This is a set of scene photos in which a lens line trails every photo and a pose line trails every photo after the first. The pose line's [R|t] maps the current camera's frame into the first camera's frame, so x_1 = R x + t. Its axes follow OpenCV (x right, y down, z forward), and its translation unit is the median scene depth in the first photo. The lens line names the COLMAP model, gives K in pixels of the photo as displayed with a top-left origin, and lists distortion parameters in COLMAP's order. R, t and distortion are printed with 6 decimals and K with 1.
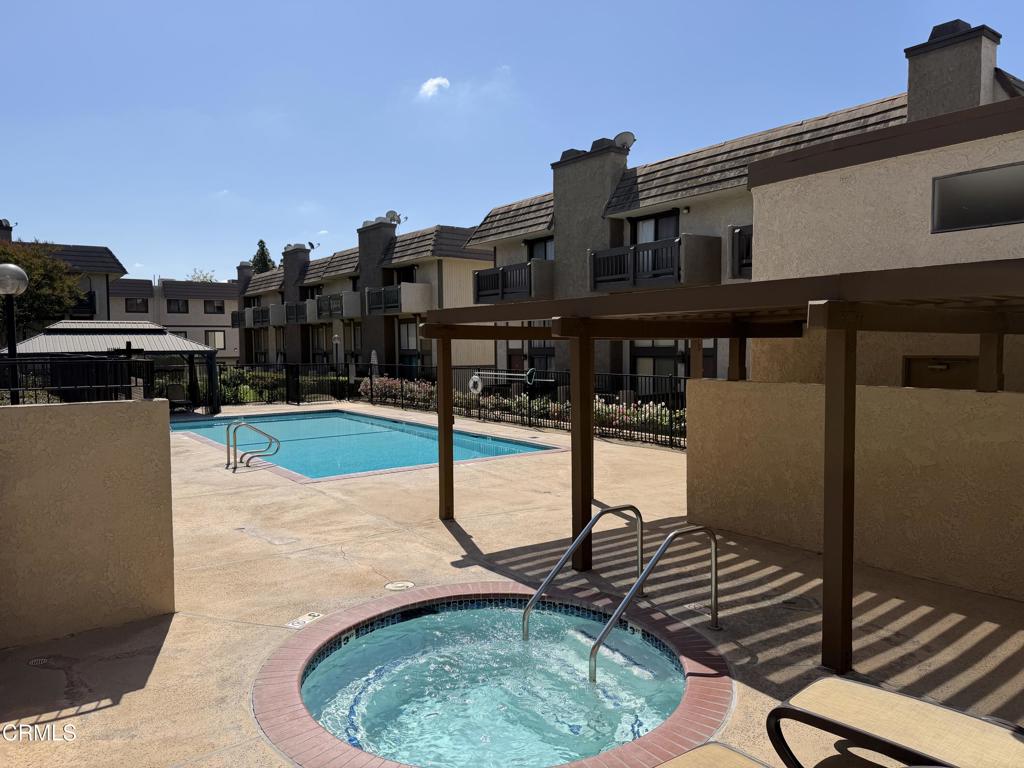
lens RADIAL K [[687.0, 0, 512.0], [0, 687.0, 384.0], [0, 0, 1]] dist [0.102021, -0.162653]
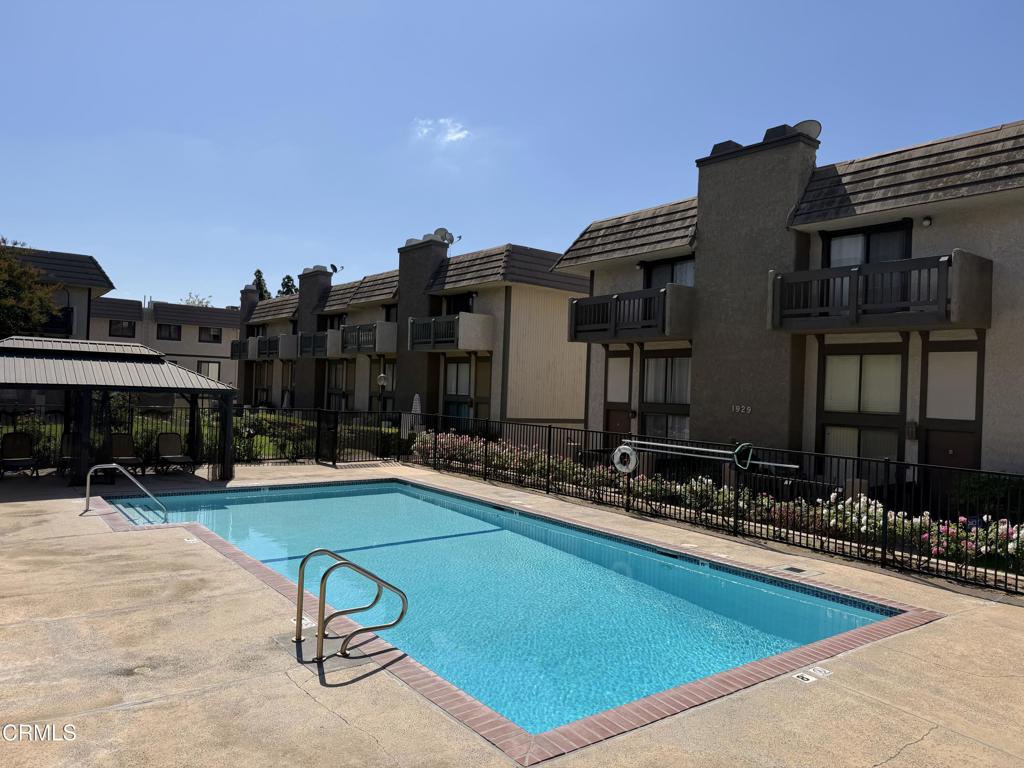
lens RADIAL K [[687.0, 0, 512.0], [0, 687.0, 384.0], [0, 0, 1]] dist [0.102021, -0.162653]
pose [[0.998714, 0.045483, 0.022390, -0.112948], [-0.043934, 0.996894, -0.065362, -0.014171], [-0.025293, 0.064294, 0.997610, 0.205365]]
